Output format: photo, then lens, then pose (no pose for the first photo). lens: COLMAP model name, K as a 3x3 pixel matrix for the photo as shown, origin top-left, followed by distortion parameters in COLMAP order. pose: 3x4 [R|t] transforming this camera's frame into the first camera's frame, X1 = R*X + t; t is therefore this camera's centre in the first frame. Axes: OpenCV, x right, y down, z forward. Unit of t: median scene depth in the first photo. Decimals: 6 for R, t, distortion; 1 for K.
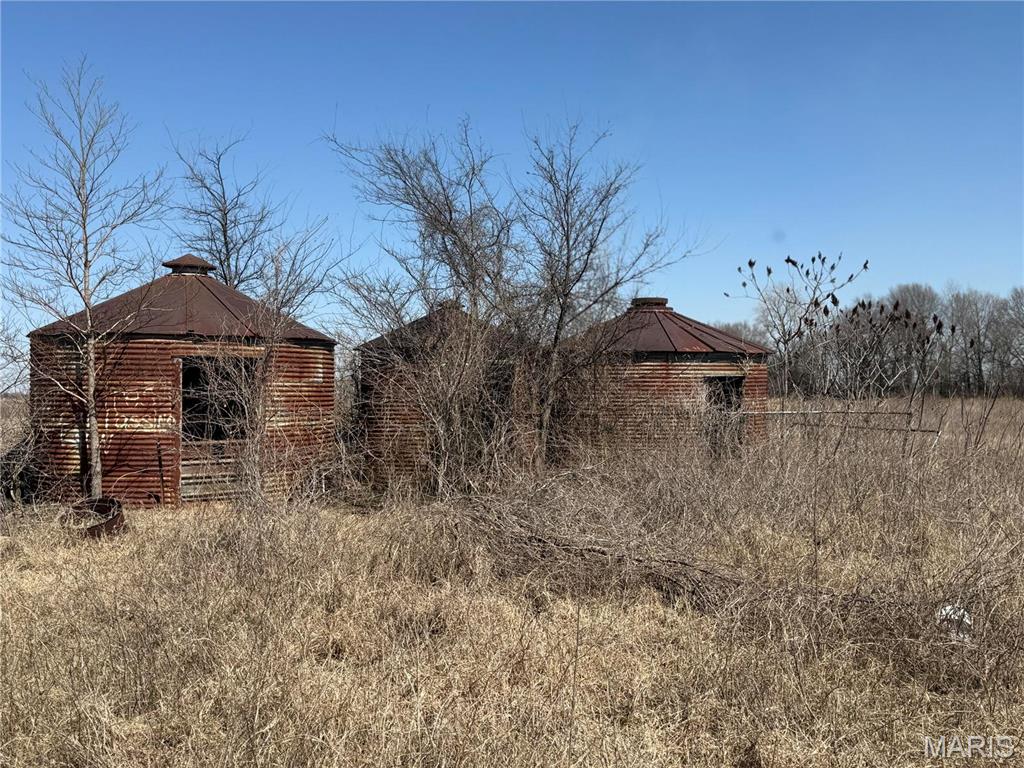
lens RADIAL K [[1025.4, 0, 512.0], [0, 1025.4, 384.0], [0, 0, 1]] dist [0.071270, -0.011637]
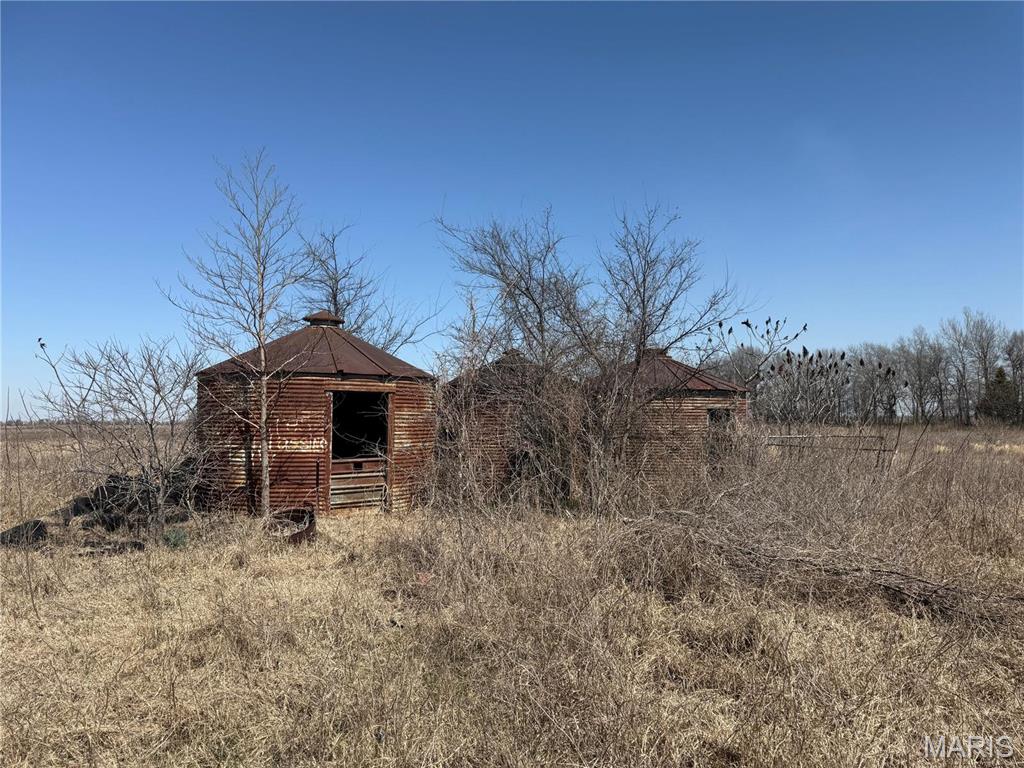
lens RADIAL K [[711.8, 0, 509.1], [0, 711.8, 389.6], [0, 0, 1]] dist [0.114888, -0.164259]
pose [[0.997667, 0.003040, 0.068208, -0.166748], [-0.000604, 0.999362, -0.035708, 0.002437], [-0.068273, 0.035583, 0.997032, 0.127634]]
